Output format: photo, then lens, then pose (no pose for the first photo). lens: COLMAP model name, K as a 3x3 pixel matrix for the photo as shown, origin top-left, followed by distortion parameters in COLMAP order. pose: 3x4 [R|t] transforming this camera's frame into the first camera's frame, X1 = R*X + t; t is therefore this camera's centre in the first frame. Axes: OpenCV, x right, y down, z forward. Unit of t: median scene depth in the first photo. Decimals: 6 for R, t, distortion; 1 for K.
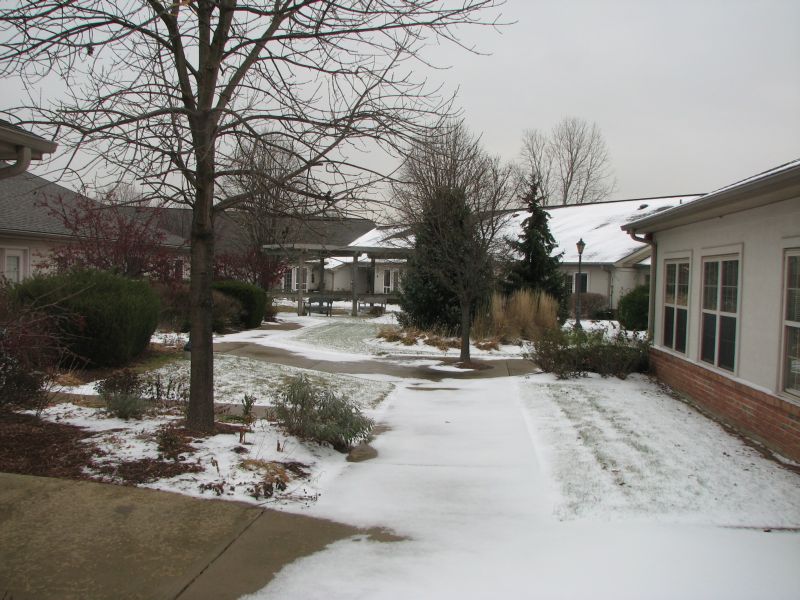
lens RADIAL K [[852.6, 0, 400.0], [0, 852.6, 298.3], [0, 0, 1]] dist [-0.060743, 0.000000]
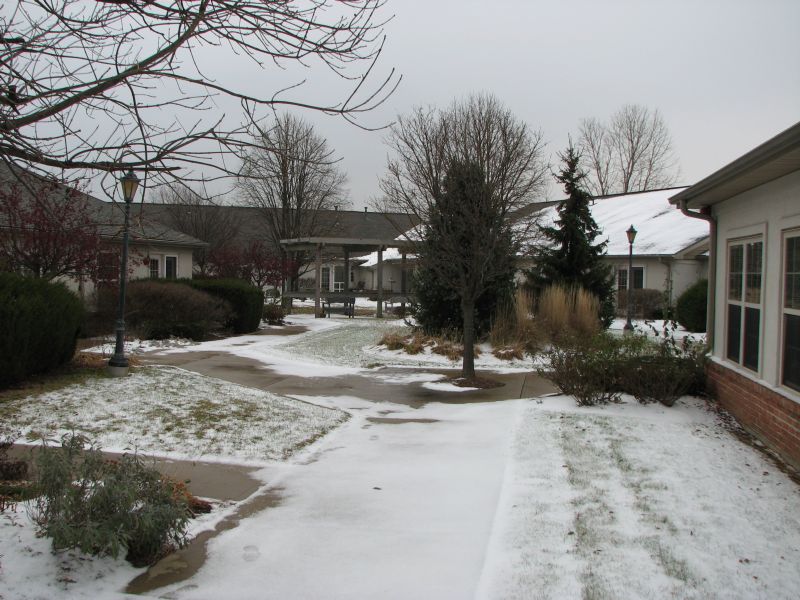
lens RADIAL K [[852.6, 0, 400.5], [0, 852.6, 302.6], [0, 0, 1]] dist [-0.060743, 0.000000]
pose [[0.997176, -0.009787, -0.074460, 0.054099], [0.010207, 0.999934, 0.005256, 0.001013], [0.074404, -0.006001, 0.997210, 0.161163]]
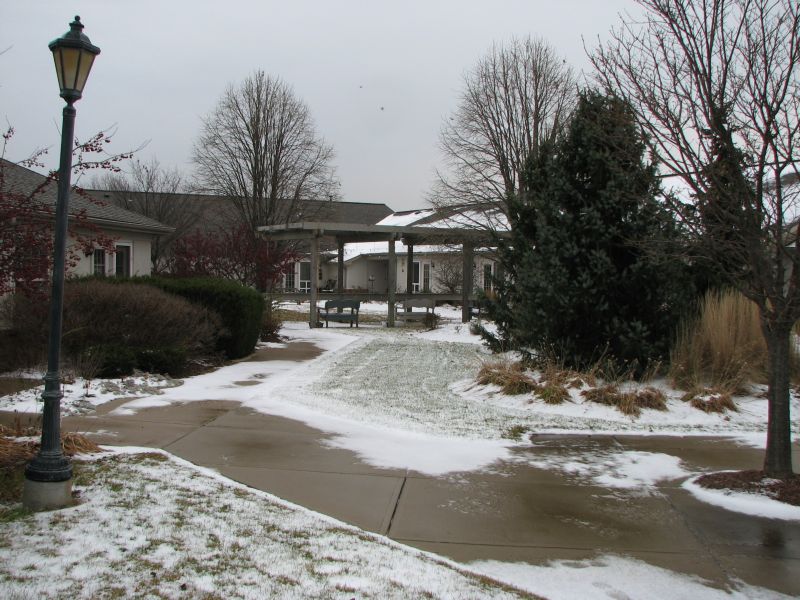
lens RADIAL K [[852.6, 0, 391.7], [0, 852.6, 300.9], [0, 0, 1]] dist [-0.060743, 0.000000]
pose [[0.999880, -0.013363, -0.007794, -0.070653], [0.013420, 0.999884, 0.007251, -0.007598], [0.007697, -0.007355, 0.999943, 0.459067]]
